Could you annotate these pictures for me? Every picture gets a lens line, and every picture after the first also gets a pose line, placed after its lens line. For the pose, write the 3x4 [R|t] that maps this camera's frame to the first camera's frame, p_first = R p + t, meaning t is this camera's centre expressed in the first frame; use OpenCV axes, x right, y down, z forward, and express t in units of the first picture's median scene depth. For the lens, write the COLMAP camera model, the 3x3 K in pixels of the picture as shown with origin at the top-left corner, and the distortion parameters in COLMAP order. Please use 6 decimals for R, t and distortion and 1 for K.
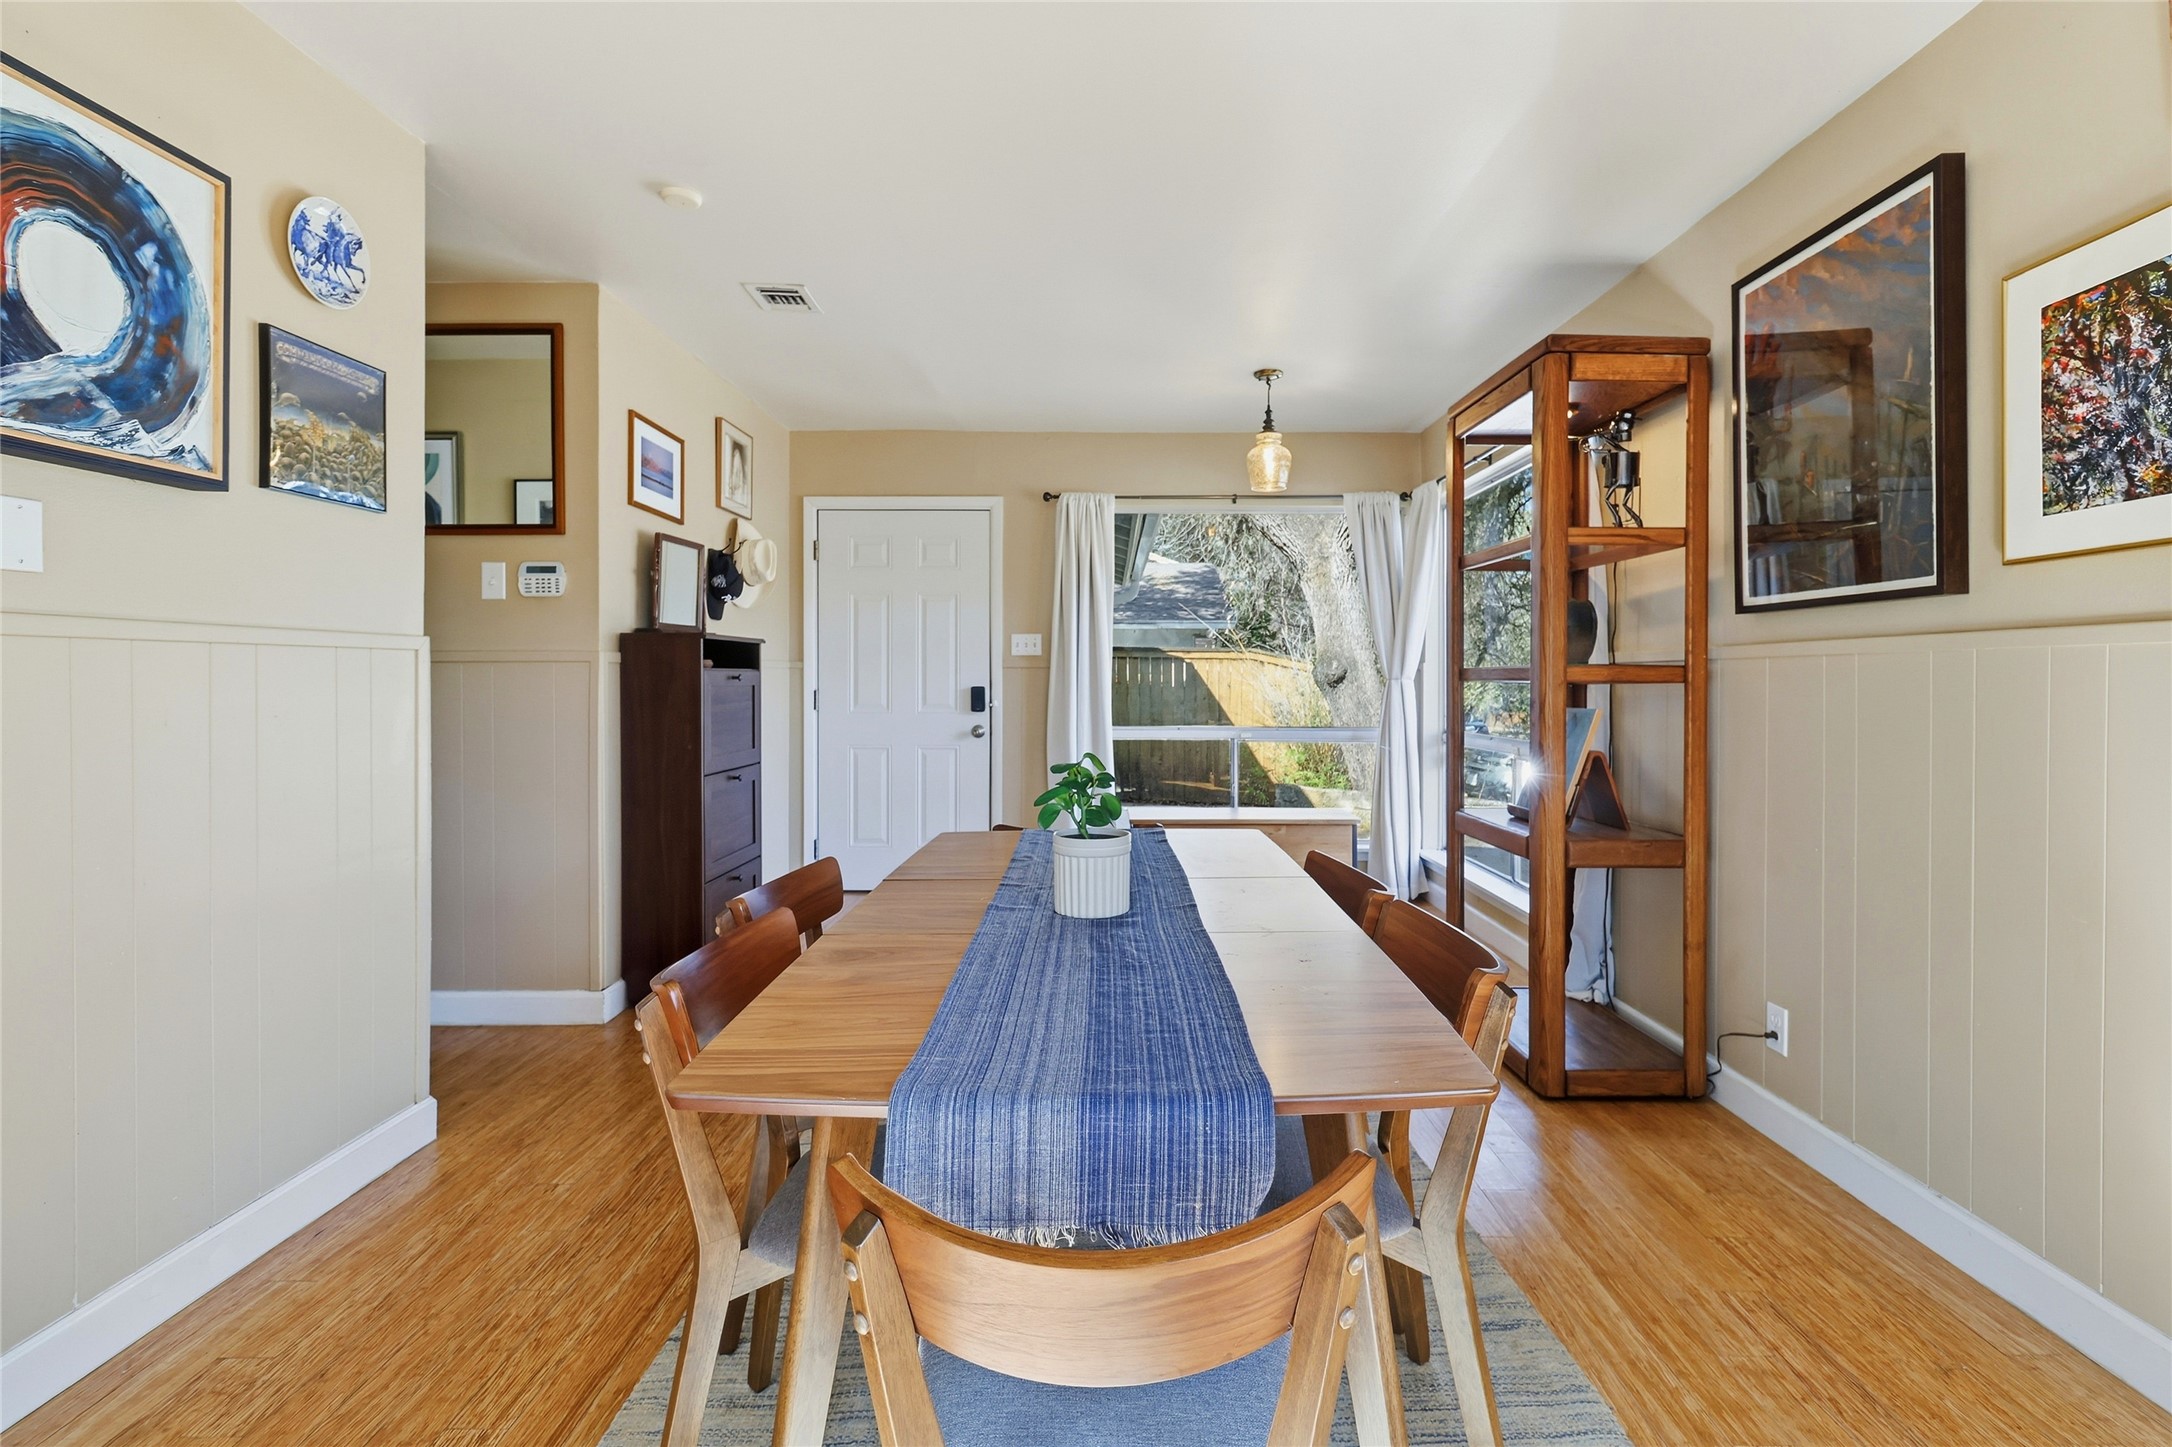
lens RADIAL K [[1054.9, 0, 1088.8], [0, 1054.9, 707.9], [0, 0, 1]] dist [0.005499, 0.002213]
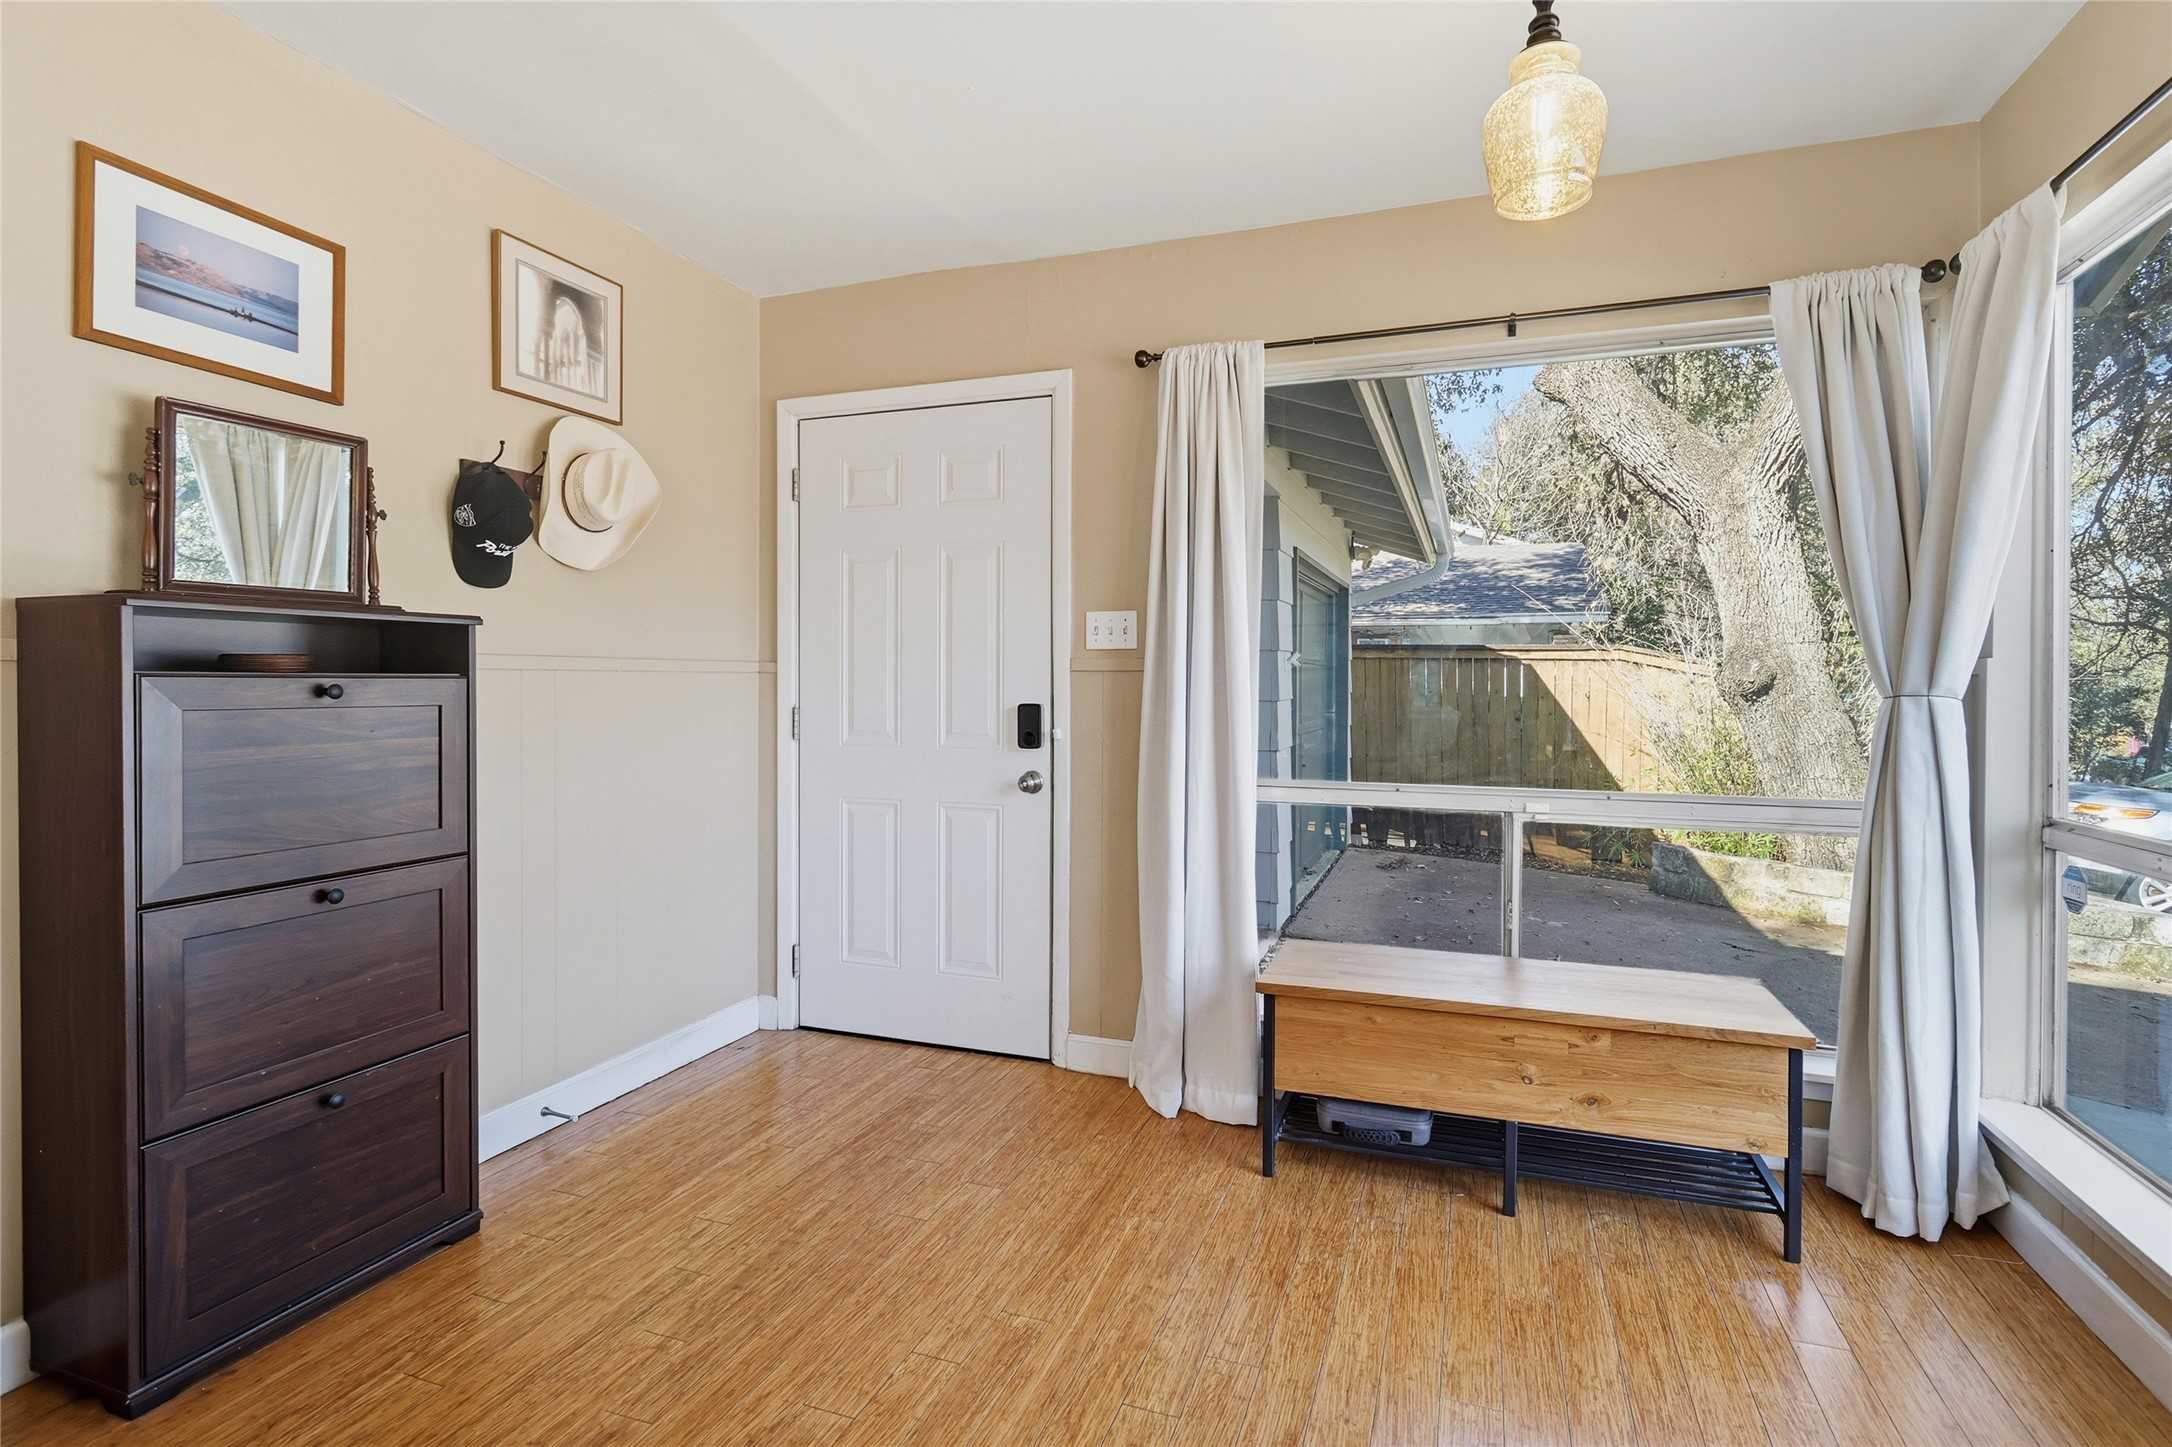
lens RADIAL K [[1054.9, 0, 1085.8], [0, 1054.9, 702.2], [0, 0, 1]] dist [0.005499, 0.002213]
pose [[0.943434, 0.008210, -0.331459, 0.113747], [-0.011664, 0.999896, -0.008432, -0.016685], [0.331355, 0.011821, 0.943432, 0.466093]]
